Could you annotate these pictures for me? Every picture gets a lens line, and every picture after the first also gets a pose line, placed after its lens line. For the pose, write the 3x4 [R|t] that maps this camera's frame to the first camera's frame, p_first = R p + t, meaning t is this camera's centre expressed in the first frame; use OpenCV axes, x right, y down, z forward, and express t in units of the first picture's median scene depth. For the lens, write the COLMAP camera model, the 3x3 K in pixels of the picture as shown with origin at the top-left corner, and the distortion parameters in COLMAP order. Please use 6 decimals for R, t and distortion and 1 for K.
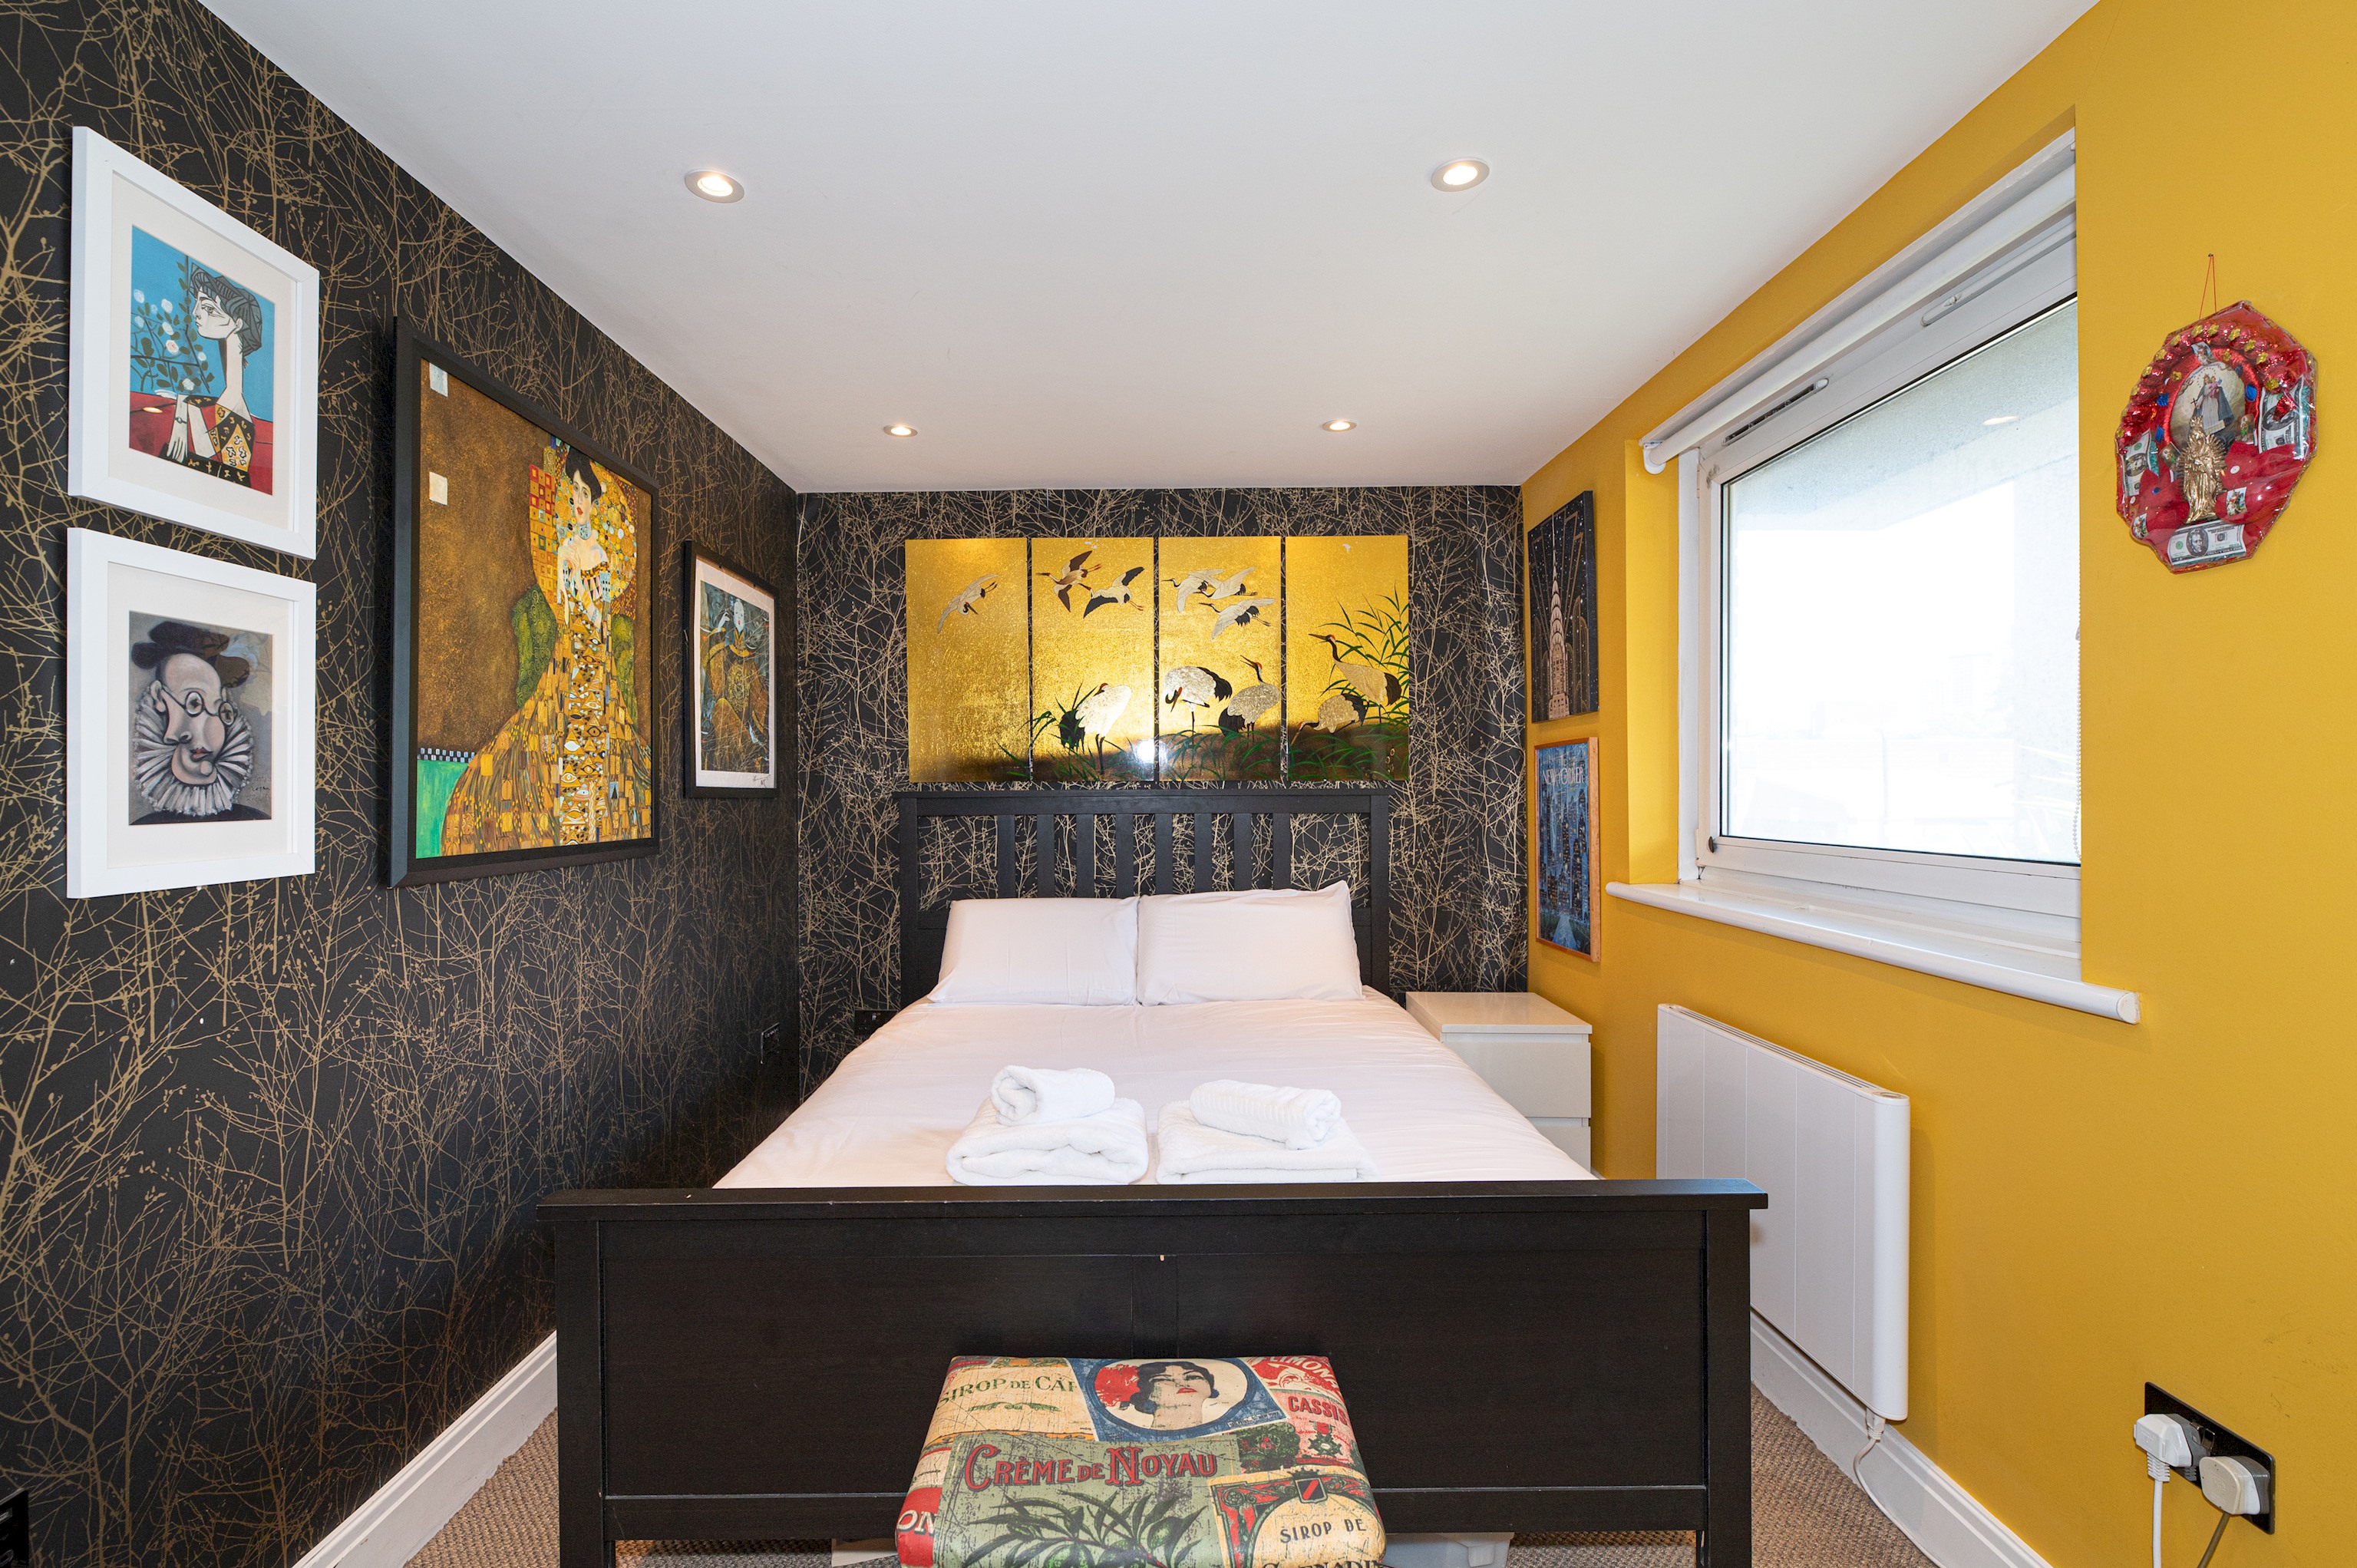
lens RADIAL K [[1064.2, 0, 1140.5], [0, 1064.2, 796.7], [0, 0, 1]] dist [0.008615, -0.003220]
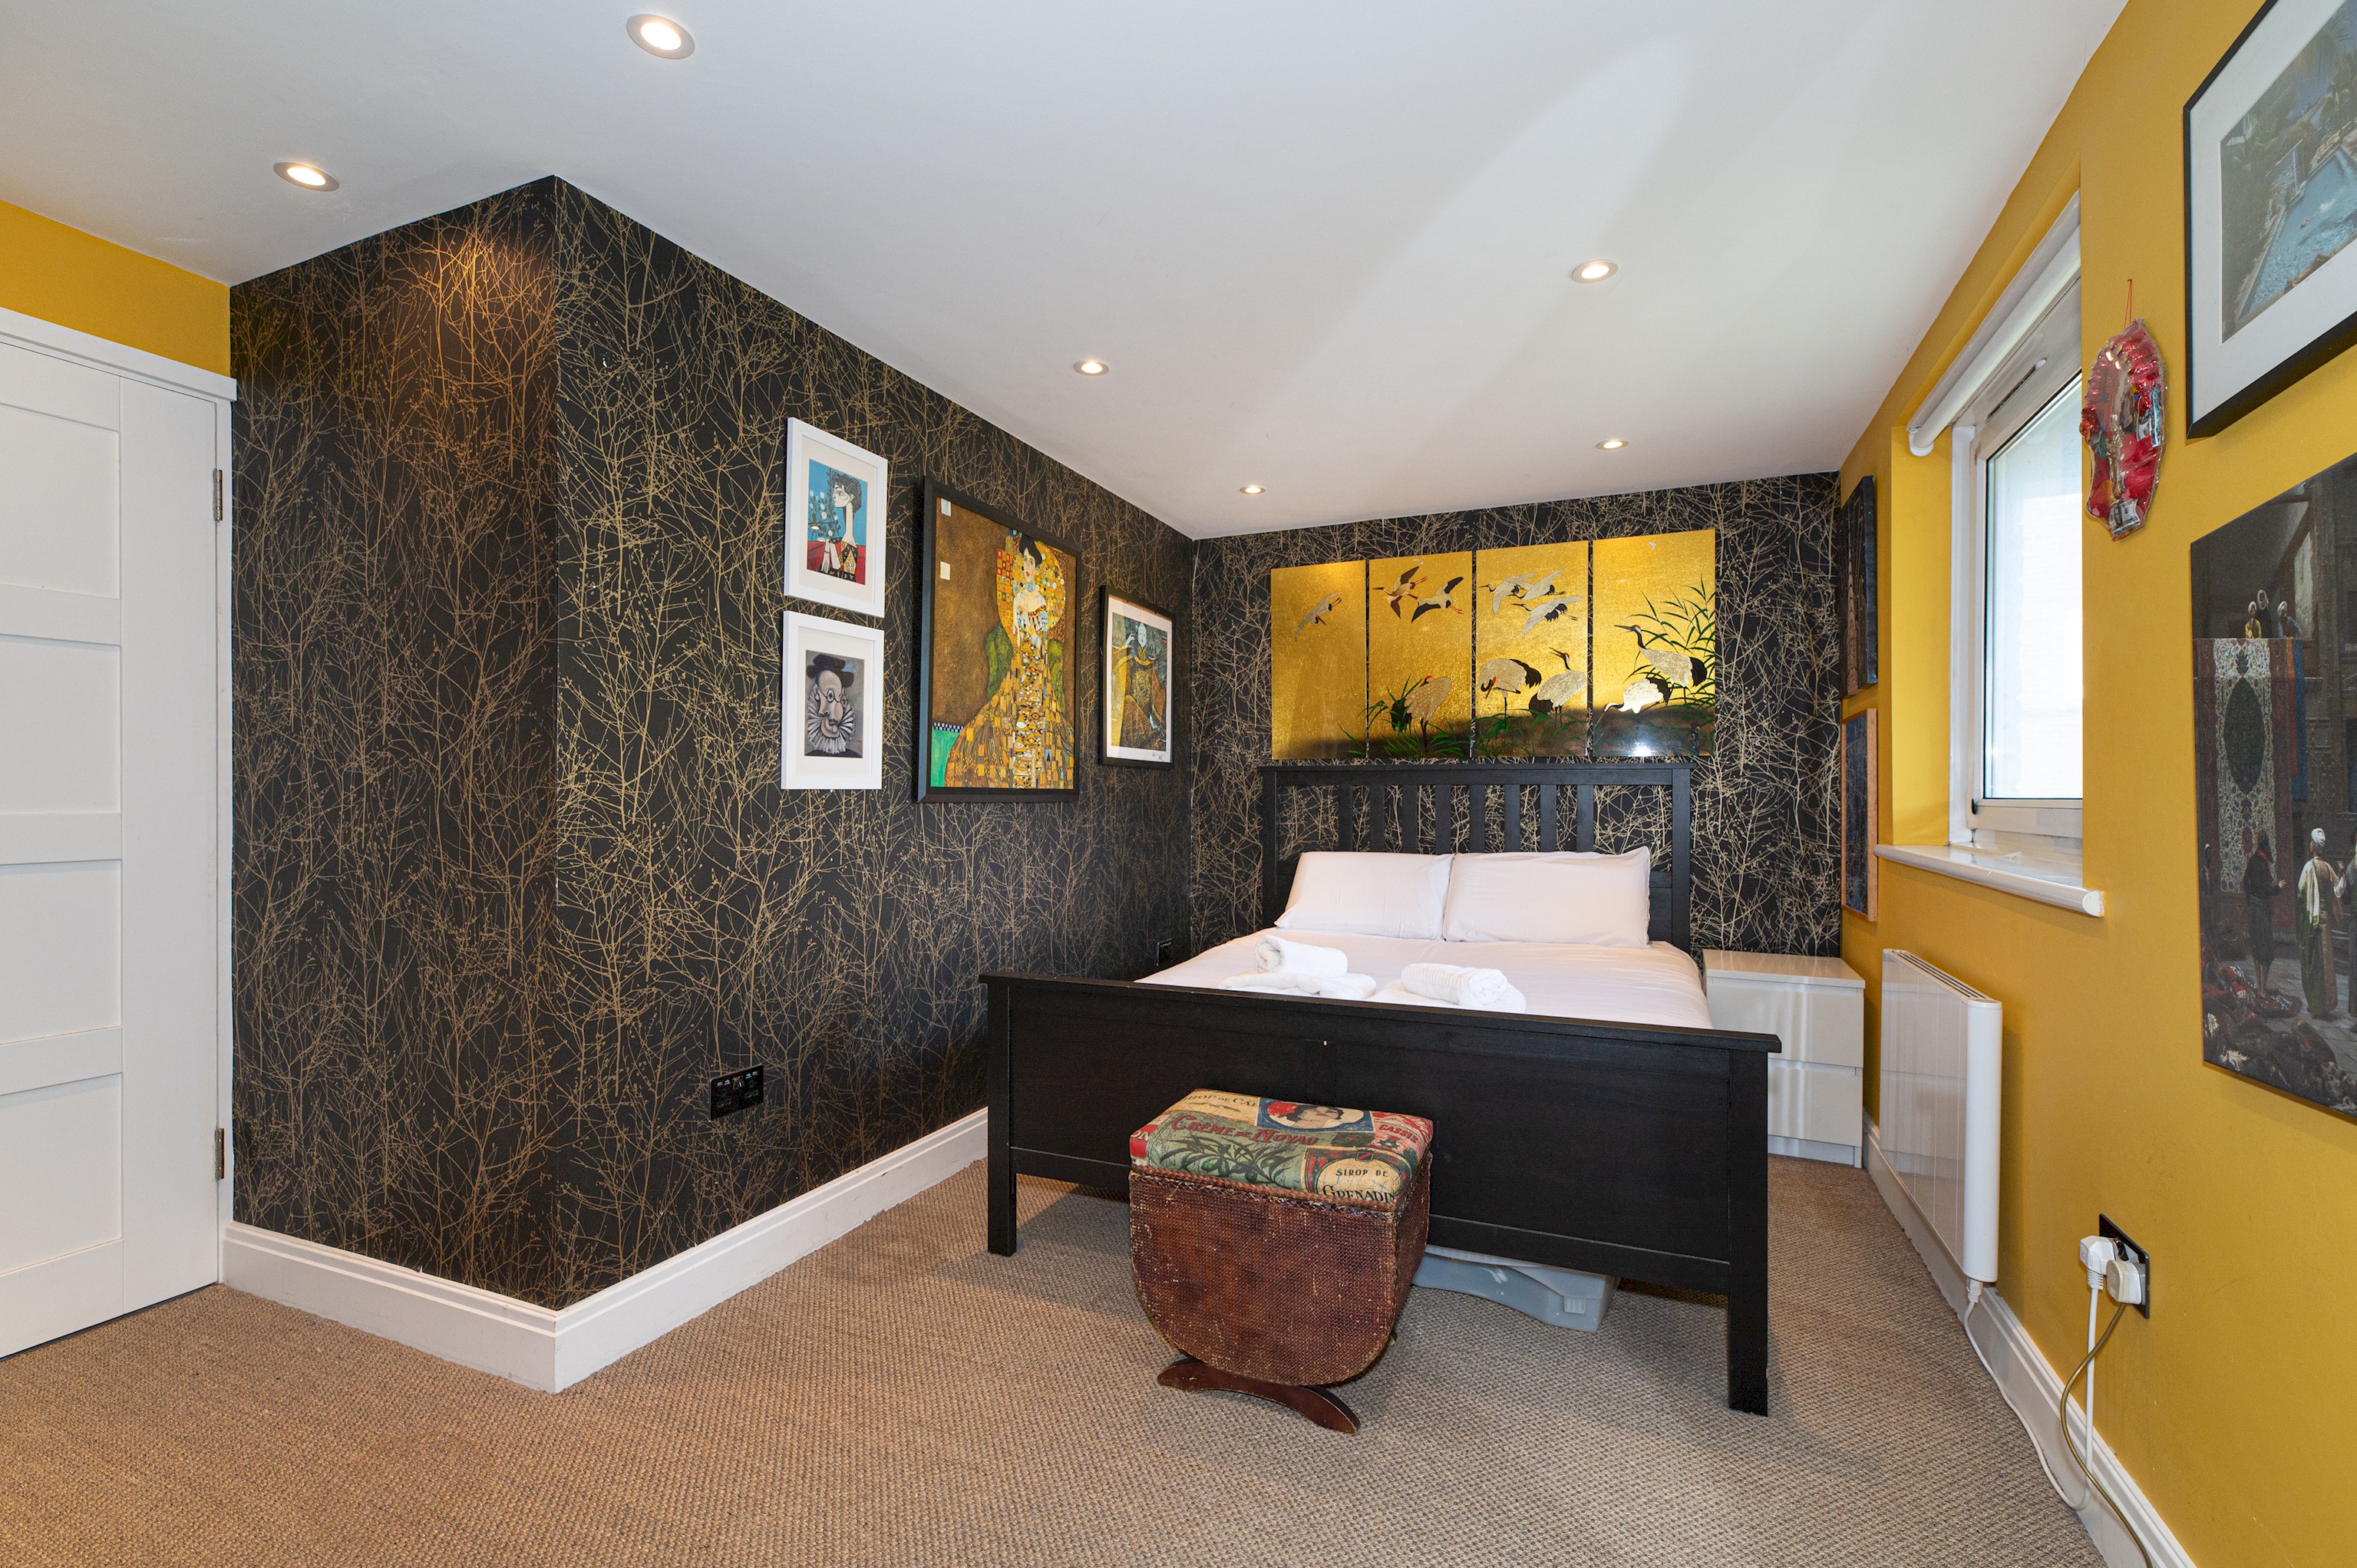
lens RADIAL K [[1064.2, 0, 1168.1], [0, 1064.2, 786.8], [0, 0, 1]] dist [0.008615, -0.003220]
pose [[0.916516, 0.006424, -0.399946, 0.263654], [-0.013028, 0.999820, -0.013796, 0.056328], [0.399786, 0.017854, 0.916435, -0.306736]]
